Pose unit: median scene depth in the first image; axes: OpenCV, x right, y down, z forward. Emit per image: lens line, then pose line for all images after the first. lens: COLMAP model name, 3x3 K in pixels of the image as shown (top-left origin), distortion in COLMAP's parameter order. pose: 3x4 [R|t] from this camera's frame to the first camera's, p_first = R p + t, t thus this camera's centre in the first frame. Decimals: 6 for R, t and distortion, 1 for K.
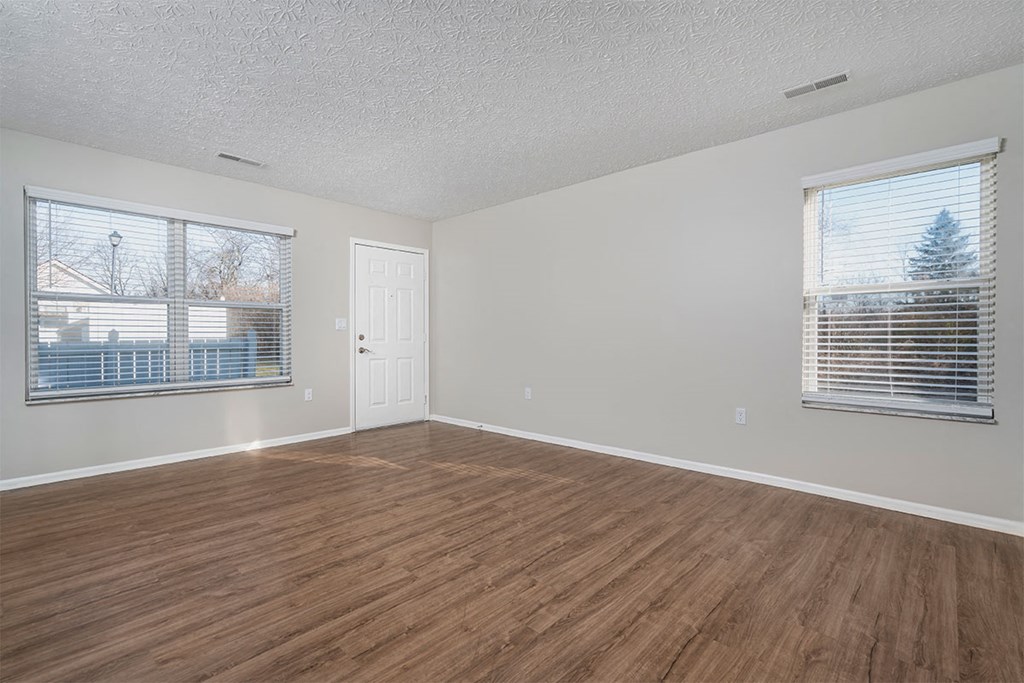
lens RADIAL K [[462.0, 0, 511.1], [0, 462.0, 341.1], [0, 0, 1]] dist [-0.004119, 0.000645]
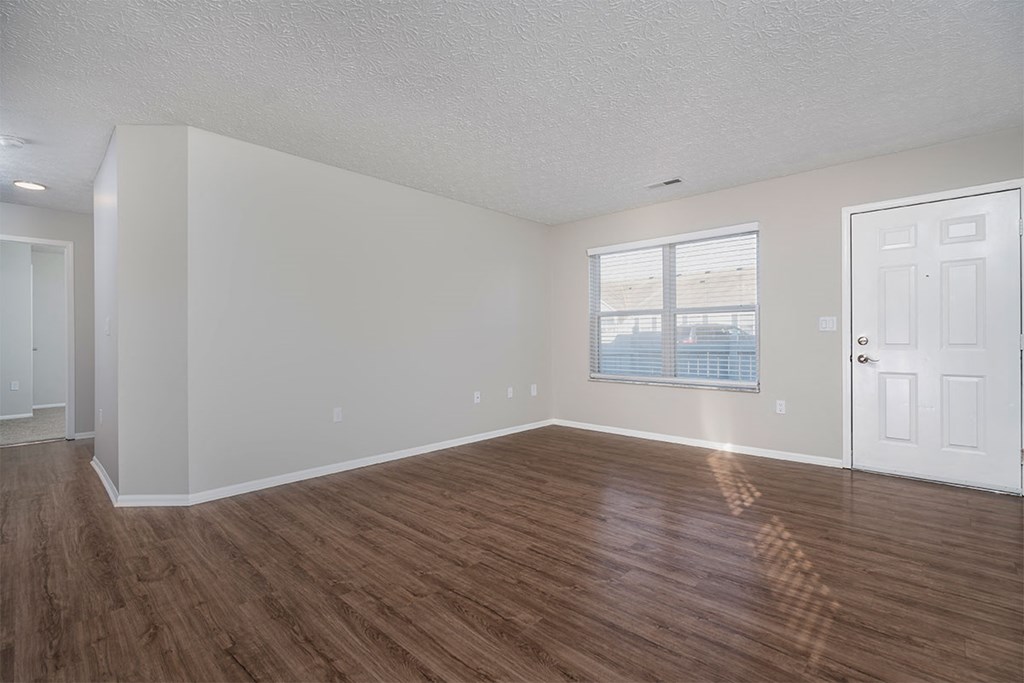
lens RADIAL K [[462.0, 0, 513.2], [0, 462.0, 338.9], [0, 0, 1]] dist [-0.004119, 0.000645]
pose [[0.006748, 0.001525, -0.999976, 0.866393], [-0.007641, 0.999970, 0.001474, -0.018409], [0.999948, 0.007631, 0.006759, 1.001951]]
